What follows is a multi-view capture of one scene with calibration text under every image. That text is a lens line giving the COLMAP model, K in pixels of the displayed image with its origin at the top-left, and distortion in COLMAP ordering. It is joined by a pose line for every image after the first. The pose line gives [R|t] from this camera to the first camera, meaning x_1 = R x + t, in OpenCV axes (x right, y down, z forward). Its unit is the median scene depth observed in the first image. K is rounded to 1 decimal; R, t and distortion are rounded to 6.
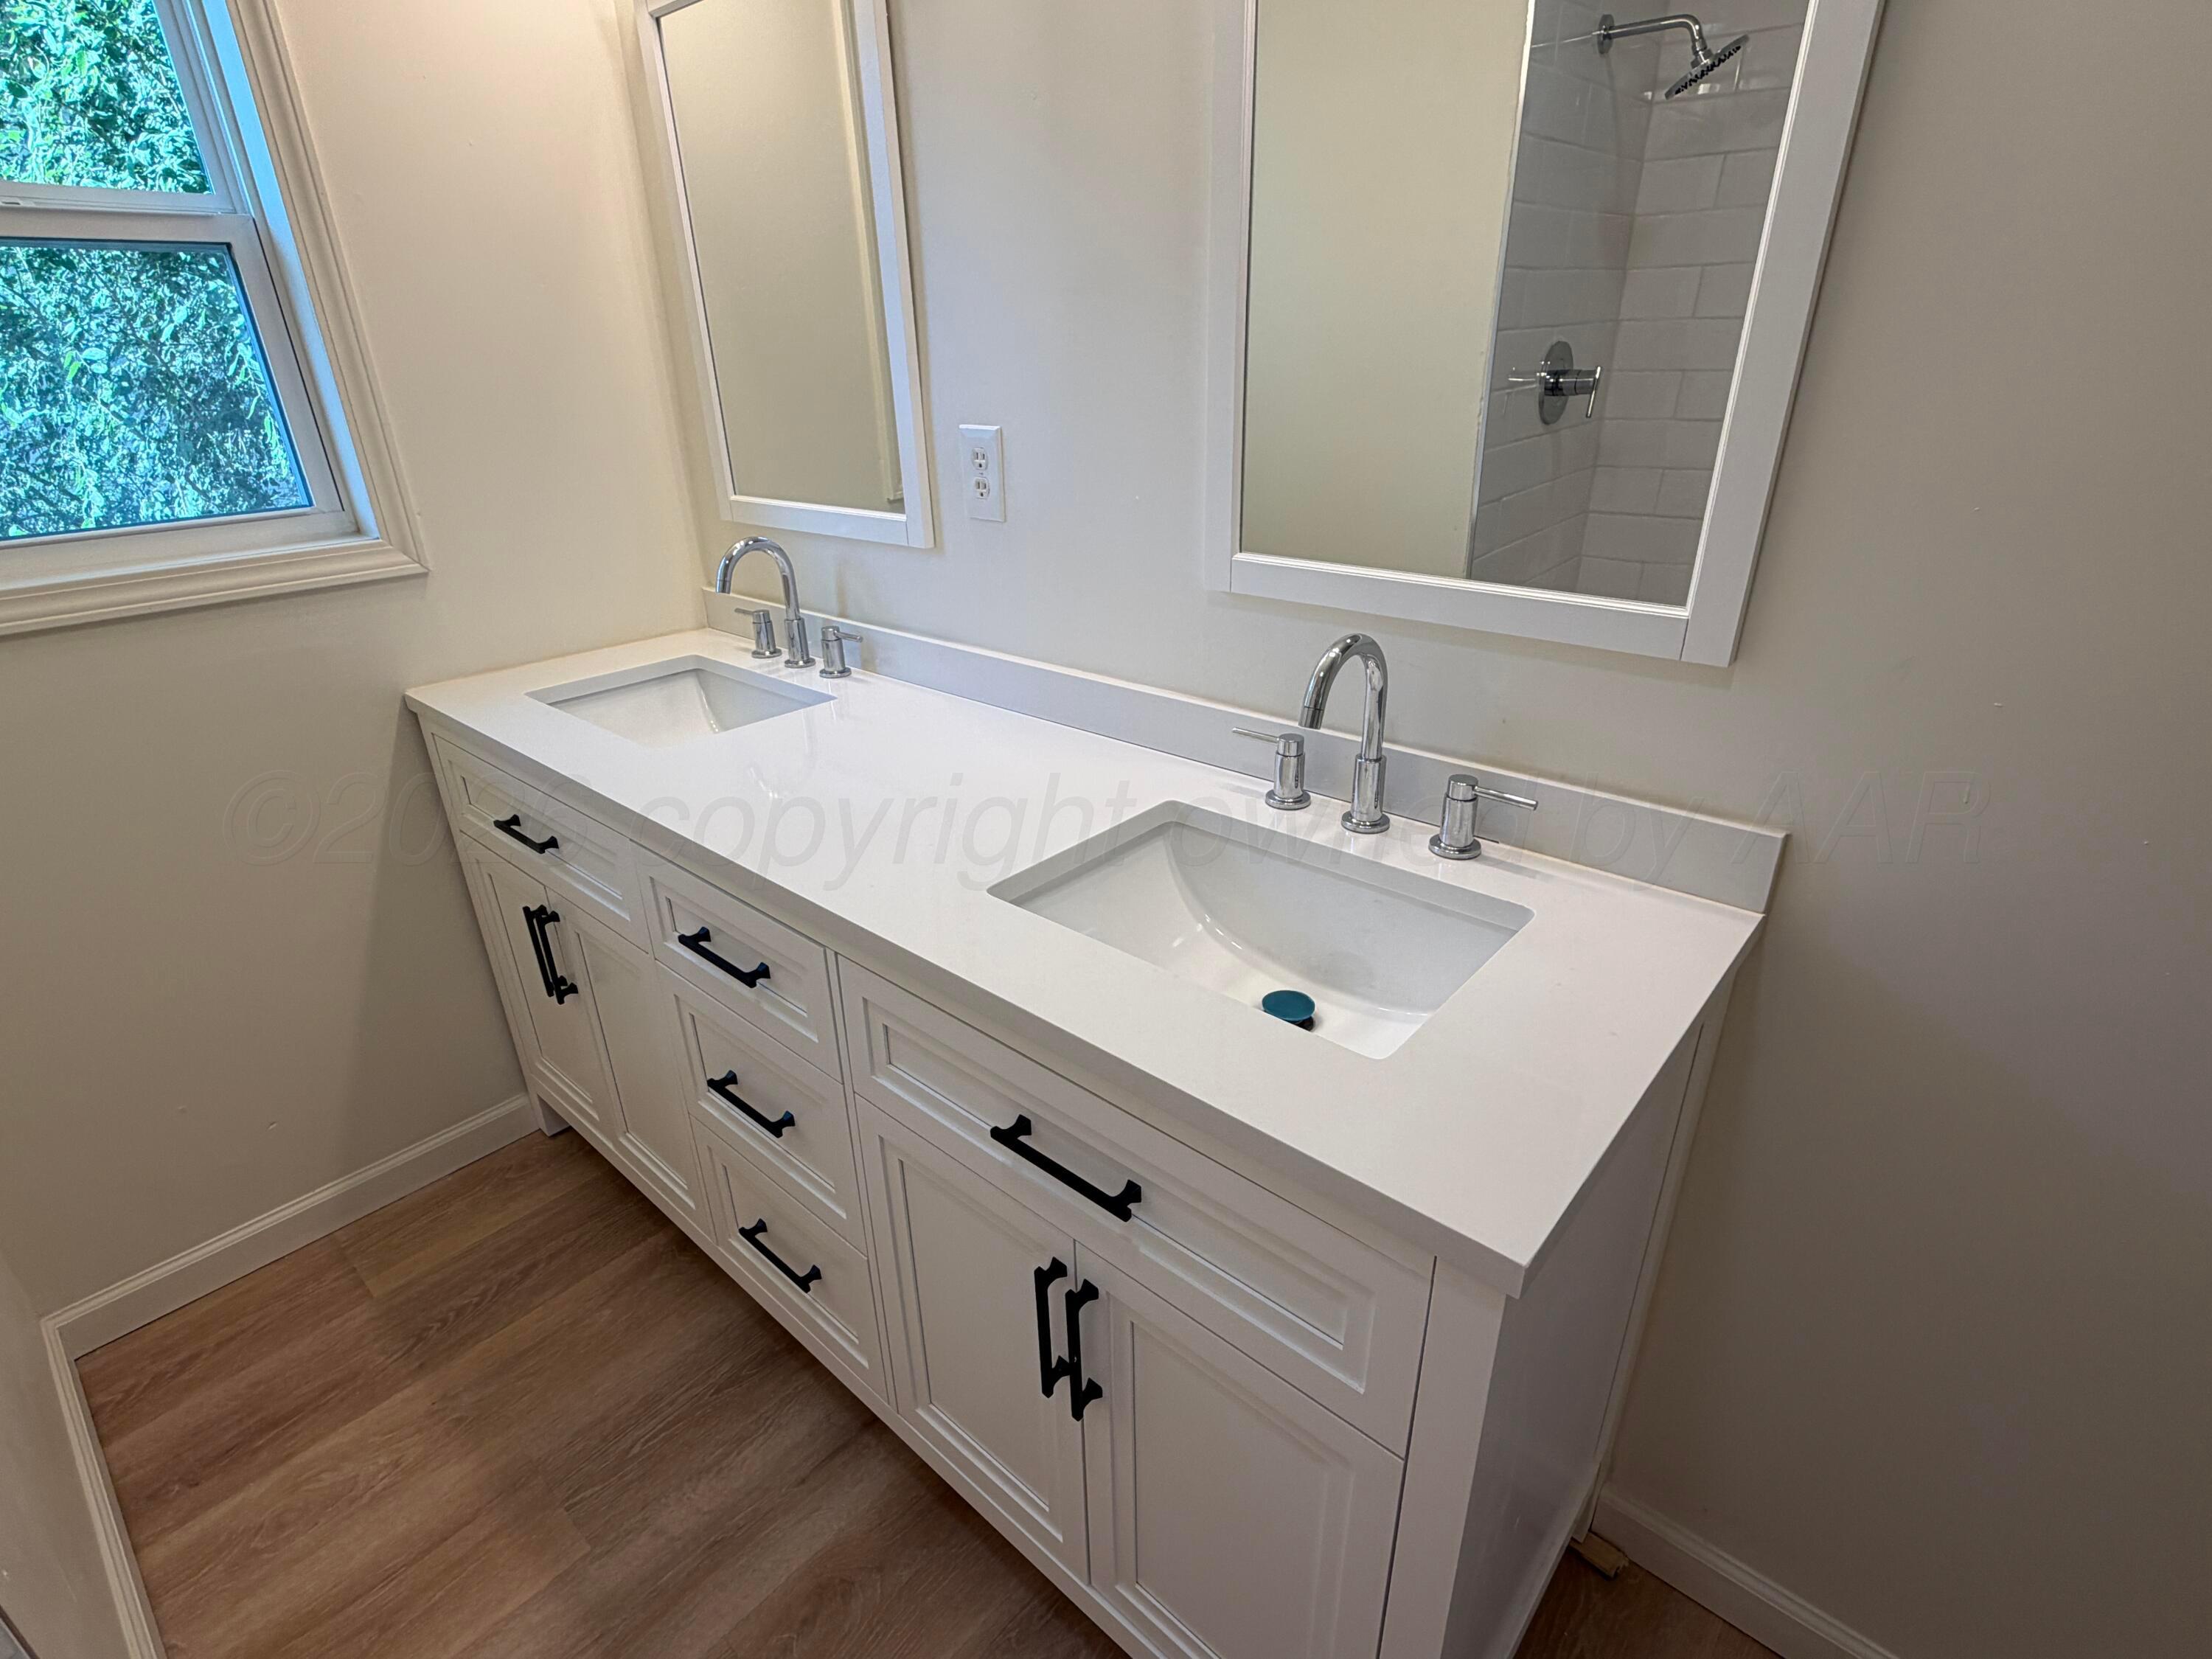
lens RADIAL K [[1082.6, 0, 1106.0], [0, 1082.6, 829.5], [0, 0, 1]] dist [-0.001226, -0.000036]
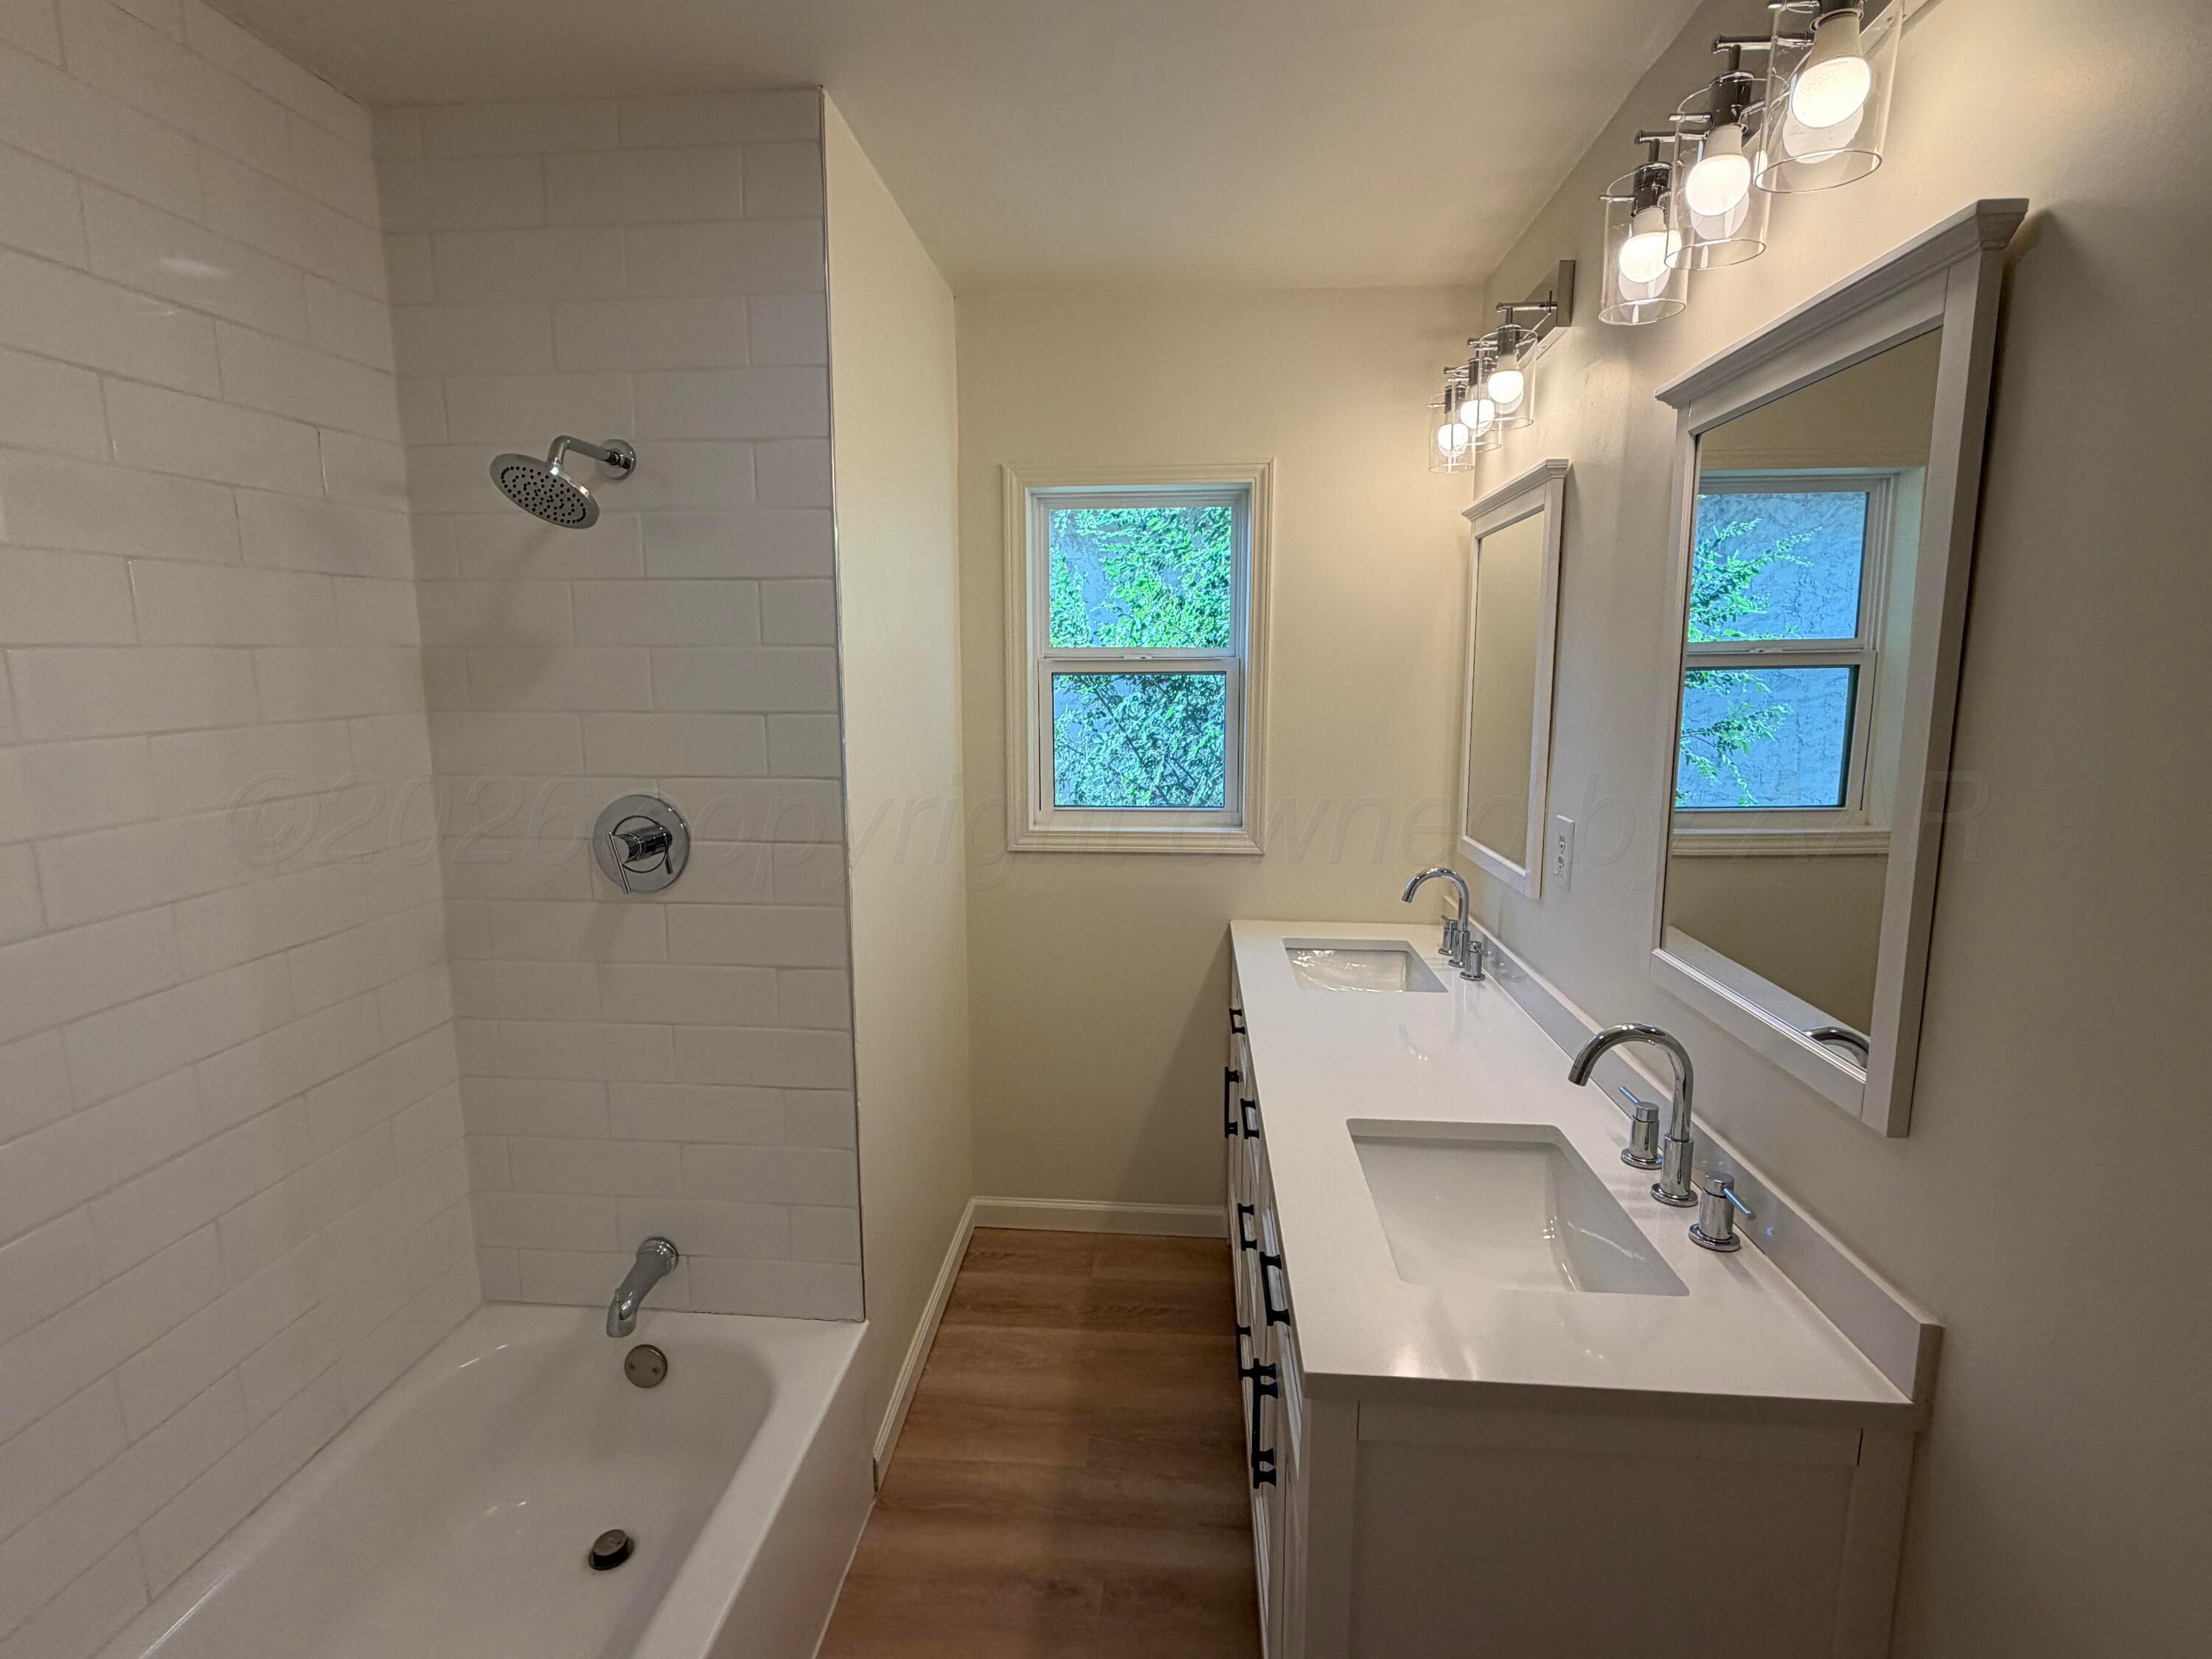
lens RADIAL K [[1082.6, 0, 1106.0], [0, 1082.6, 829.5], [0, 0, 1]] dist [-0.001226, -0.000036]
pose [[0.605660, 0.141676, -0.783009, 0.527247], [-0.342186, 0.934762, -0.095548, -0.039012], [0.718390, 0.325804, 0.614627, -0.189679]]
